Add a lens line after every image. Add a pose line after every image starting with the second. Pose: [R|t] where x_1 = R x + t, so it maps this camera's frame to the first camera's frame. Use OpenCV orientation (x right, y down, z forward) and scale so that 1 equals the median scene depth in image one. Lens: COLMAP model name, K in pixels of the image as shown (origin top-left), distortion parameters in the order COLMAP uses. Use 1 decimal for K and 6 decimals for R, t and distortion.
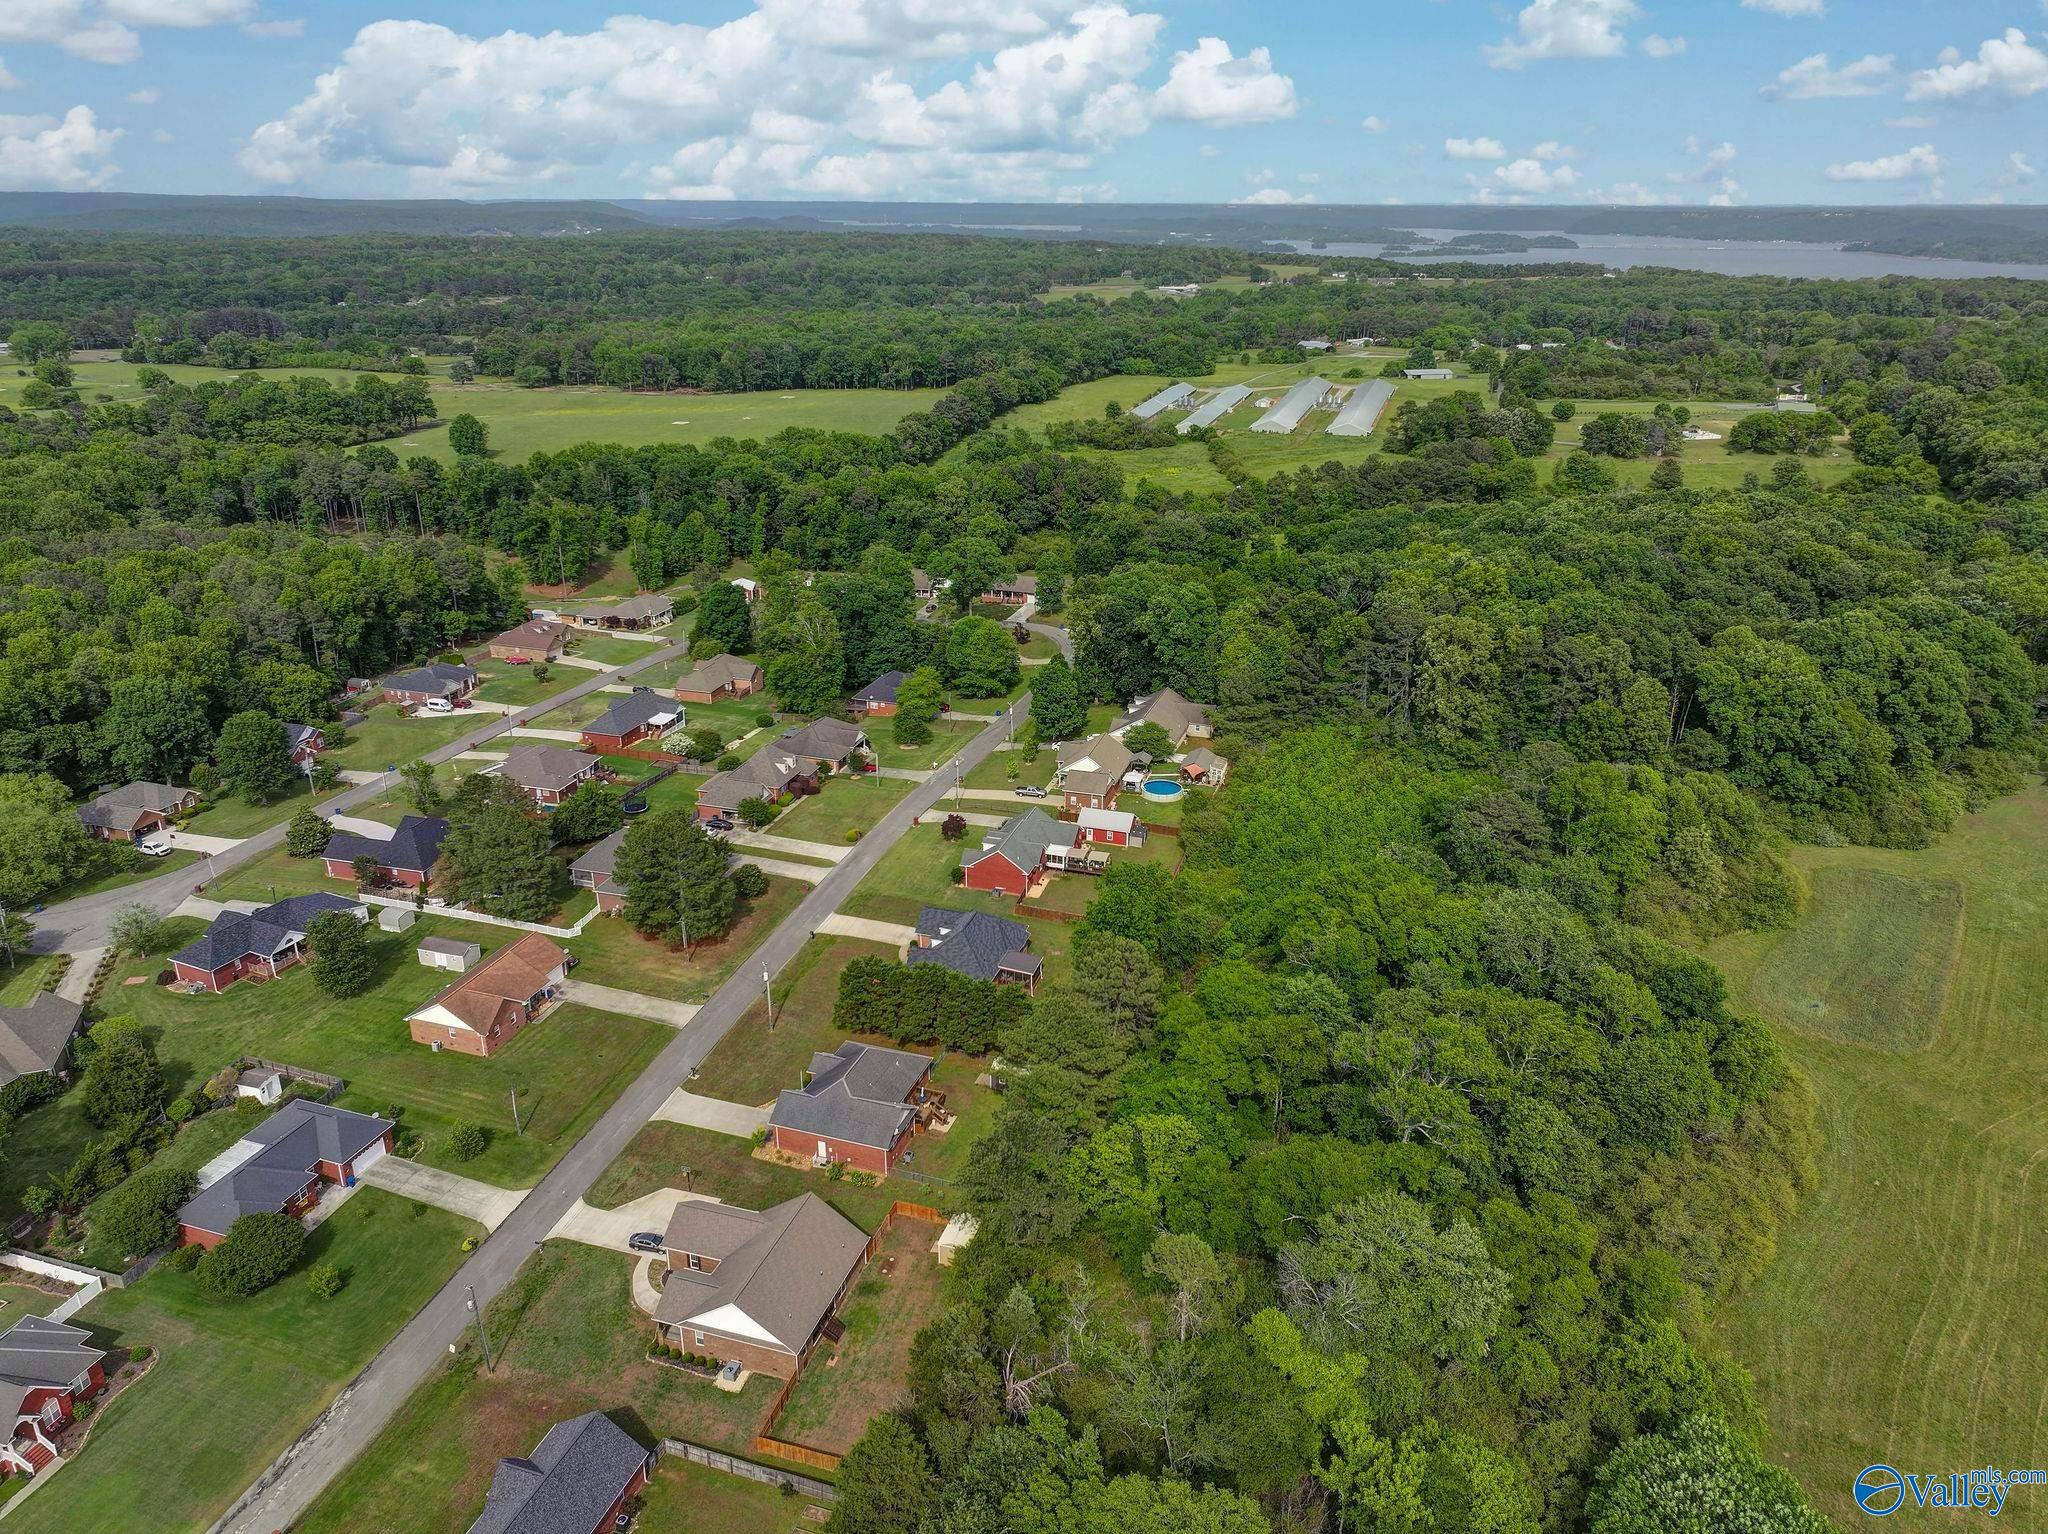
lens RADIAL K [[1438.2, 0, 1029.4], [0, 1438.2, 767.6], [0, 0, 1]] dist [0.004644, 0.005764]
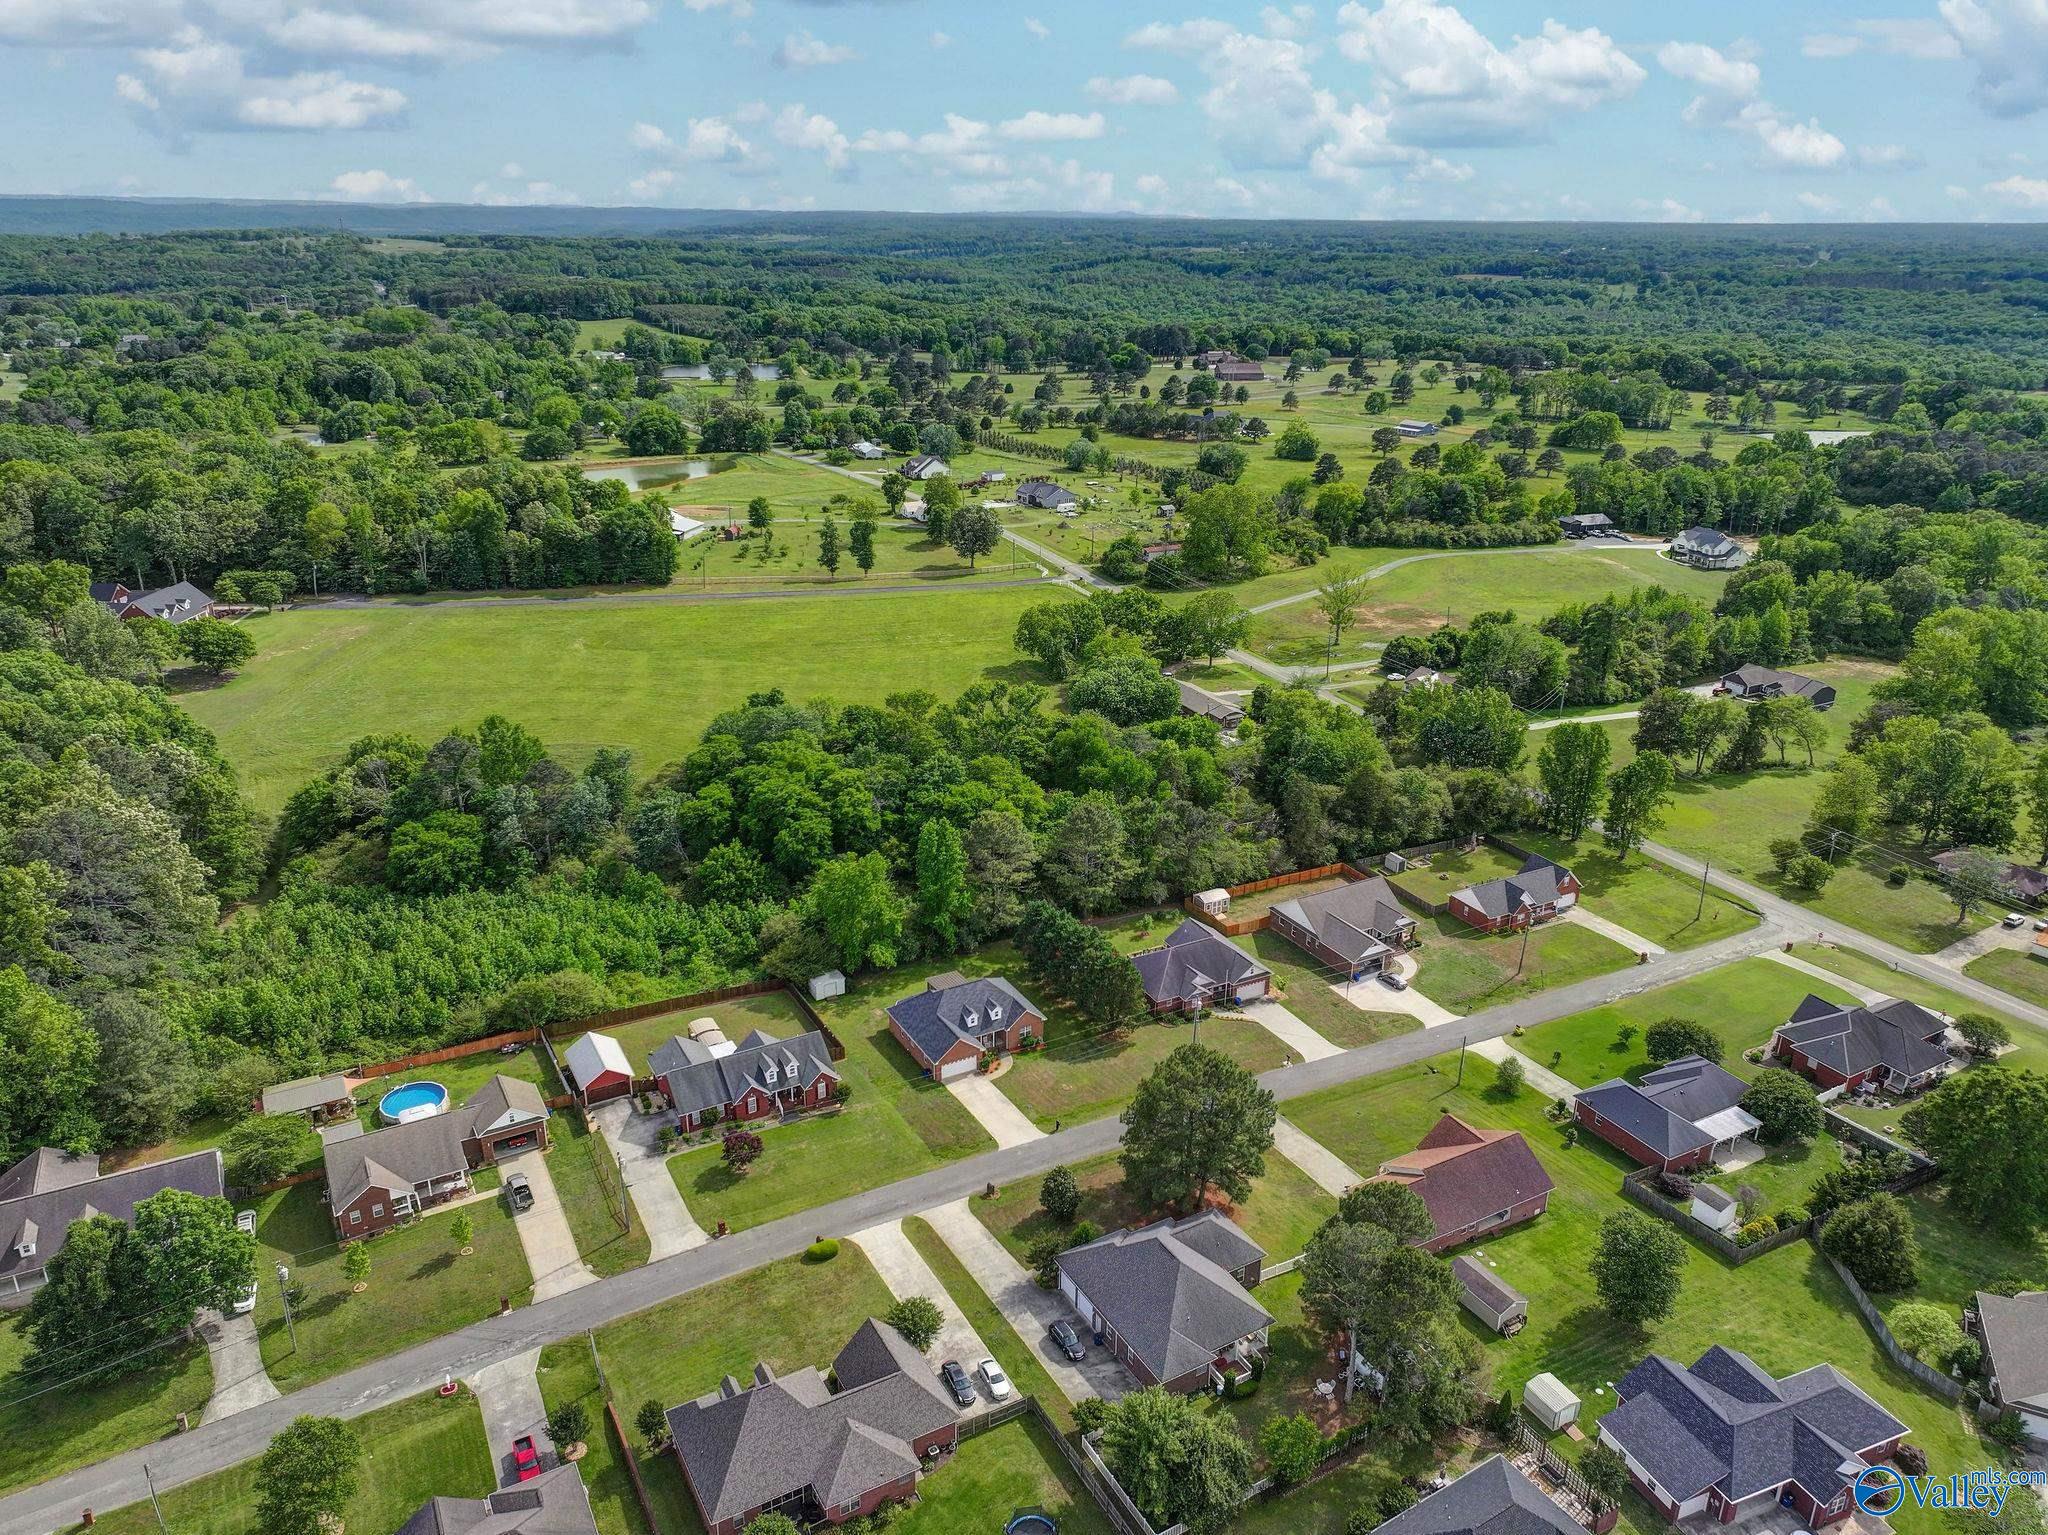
lens RADIAL K [[1438.2, 0, 1029.4], [0, 1438.2, 768.1], [0, 0, 1]] dist [0.004644, 0.005764]
pose [[-0.728855, -0.259672, 0.633514, -0.765519], [0.240820, 0.768932, 0.592241, -0.665582], [-0.640918, 0.584221, -0.497906, 1.657228]]
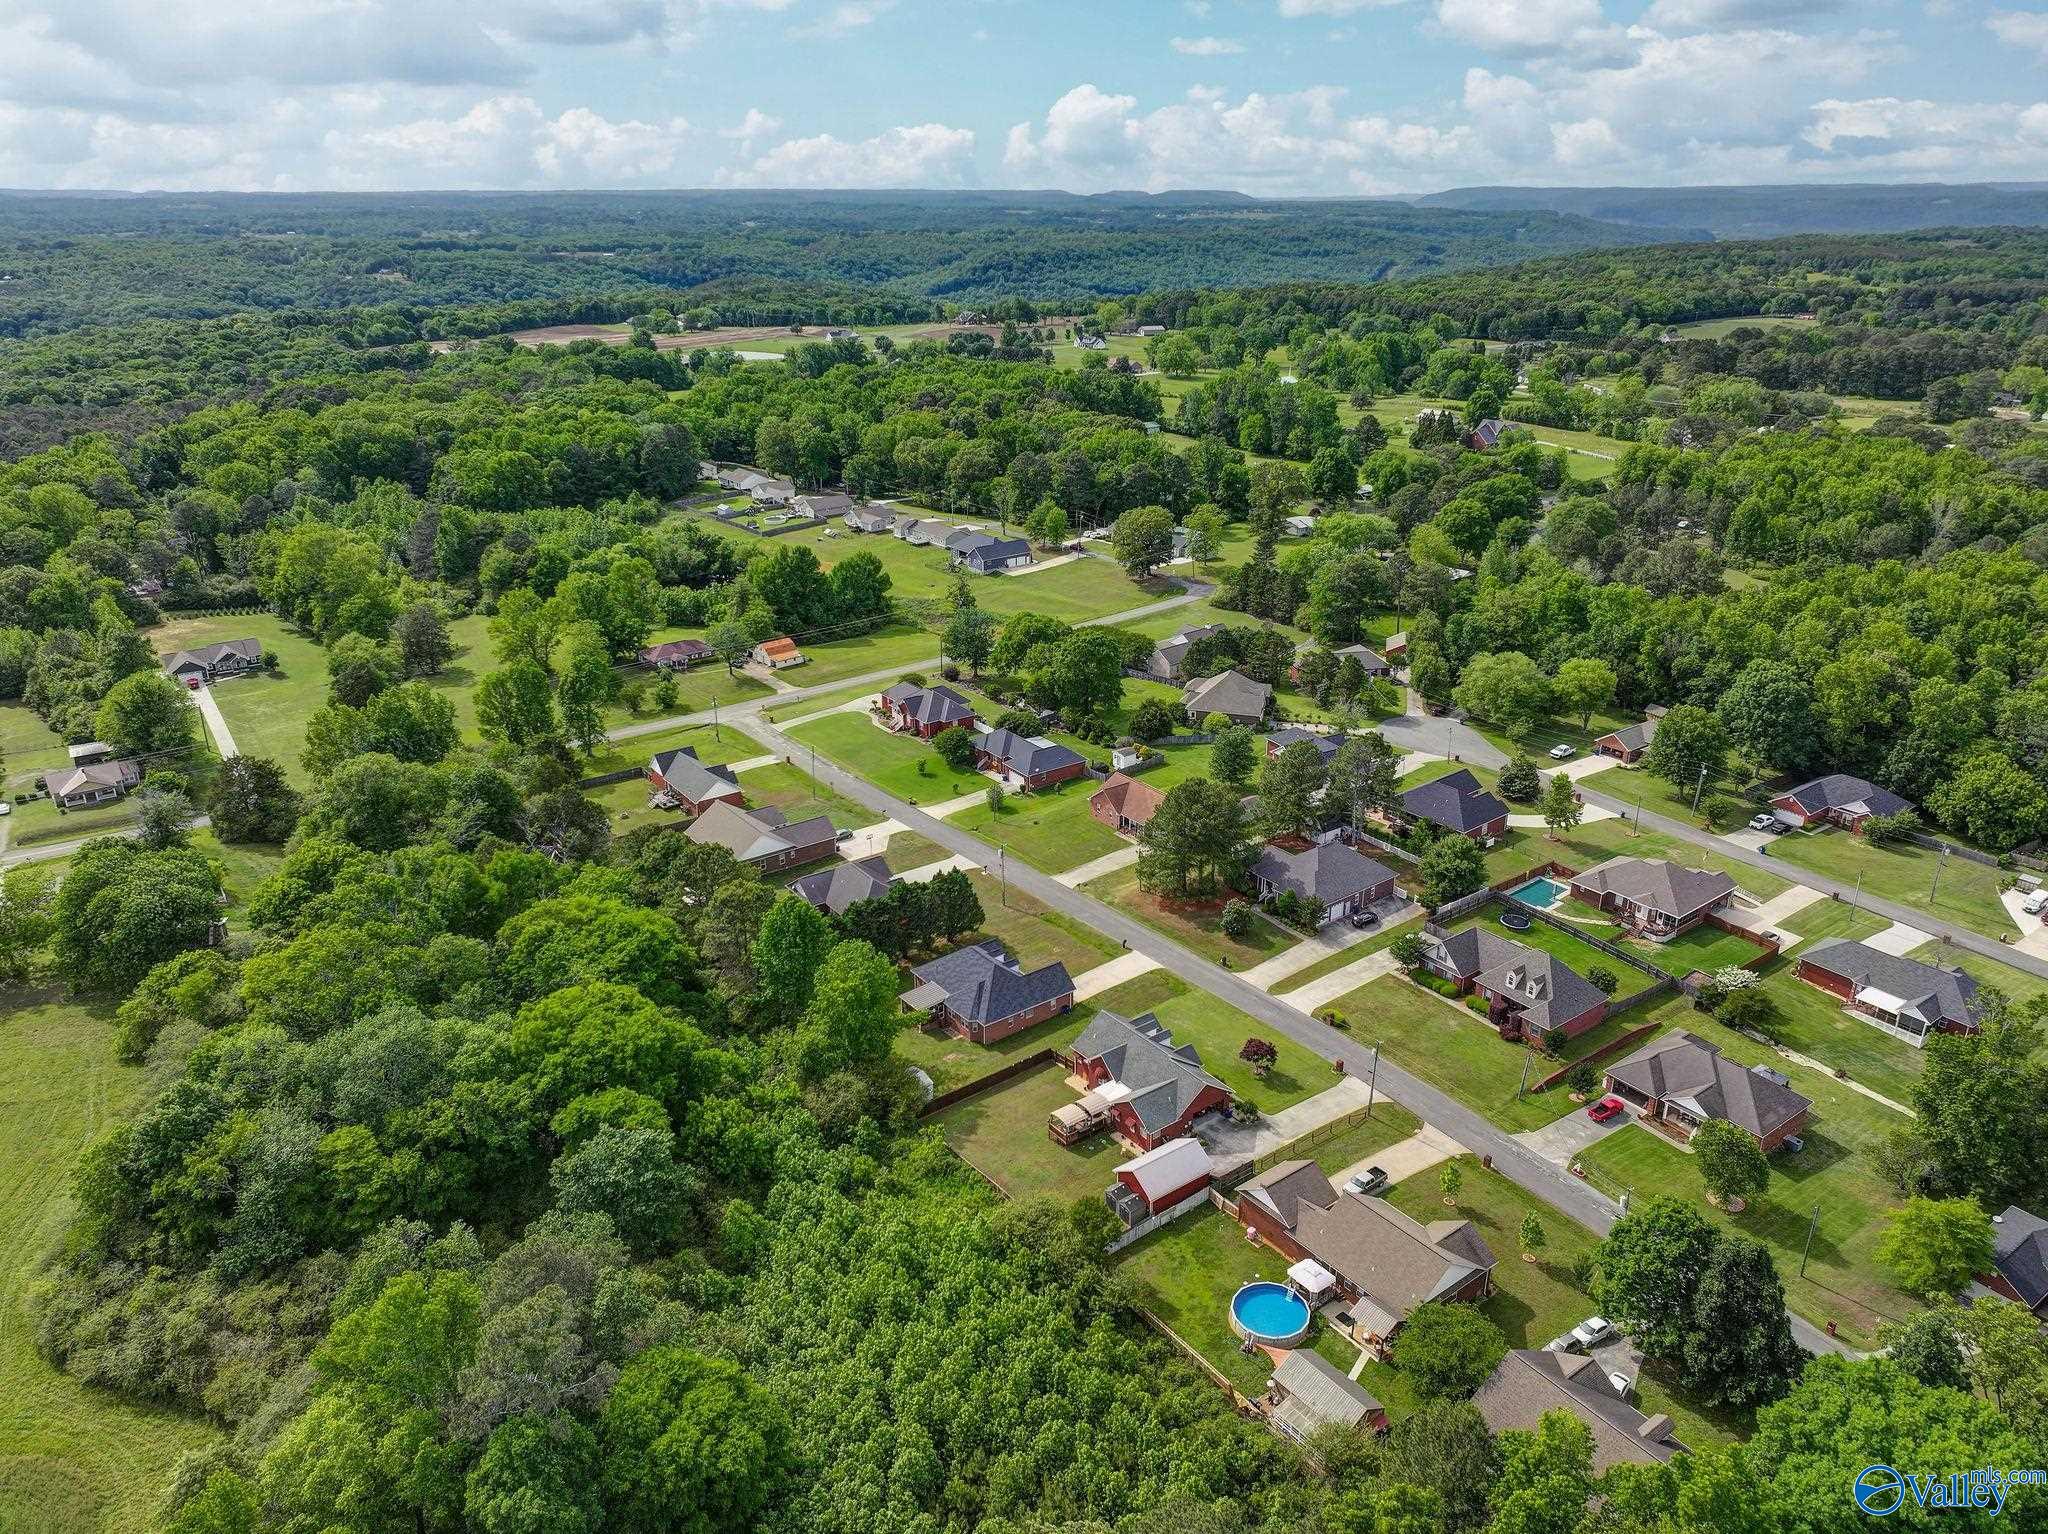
lens RADIAL K [[1438.2, 0, 1029.4], [0, 1438.2, 767.6], [0, 0, 1]] dist [0.004644, 0.005764]
pose [[-0.583741, 0.300901, -0.754125, 0.757627], [-0.299661, 0.783383, 0.544531, -0.631090], [0.754619, 0.543847, -0.367125, 1.595270]]
